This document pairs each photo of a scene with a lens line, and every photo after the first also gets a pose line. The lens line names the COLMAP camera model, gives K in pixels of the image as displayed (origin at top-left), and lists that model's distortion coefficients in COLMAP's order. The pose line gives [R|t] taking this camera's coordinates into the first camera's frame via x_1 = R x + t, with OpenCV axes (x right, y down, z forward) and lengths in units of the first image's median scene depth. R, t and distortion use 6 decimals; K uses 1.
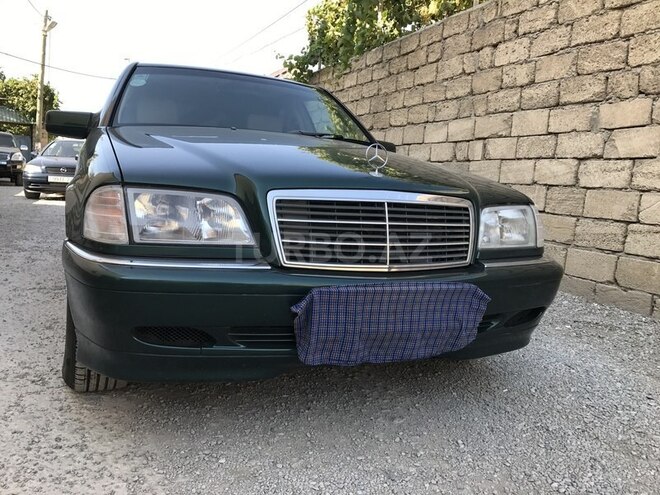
lens RADIAL K [[543.7, 0, 323.2], [0, 543.7, 242.9], [0, 0, 1]] dist [0.004583, -0.002430]
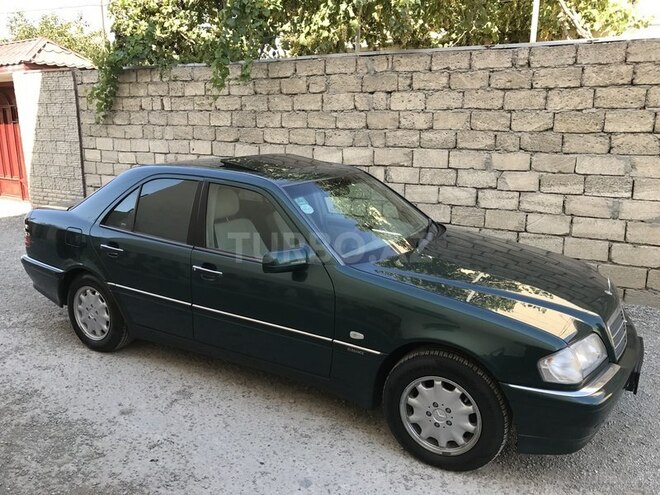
lens RADIAL K [[543.7, 0, 326.2], [0, 543.7, 248.9], [0, 0, 1]] dist [0.004583, -0.002430]
pose [[0.801226, -0.193147, 0.566331, -0.646383], [0.114242, 0.978438, 0.172070, -0.264712], [-0.587355, -0.073168, 0.806015, 0.042164]]
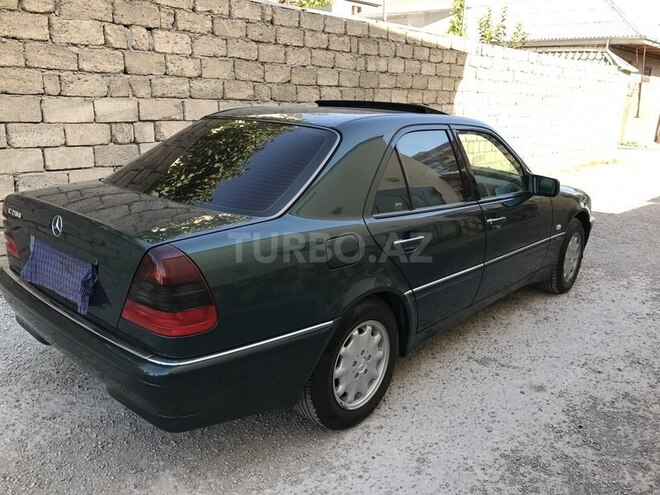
lens RADIAL K [[543.7, 0, 329.2], [0, 543.7, 244.7], [0, 0, 1]] dist [0.004583, -0.002430]
pose [[-0.415399, -0.308924, 0.855576, -0.903209], [0.048226, 0.931764, 0.359848, -0.369316], [-0.908360, 0.190741, -0.372156, 1.264124]]
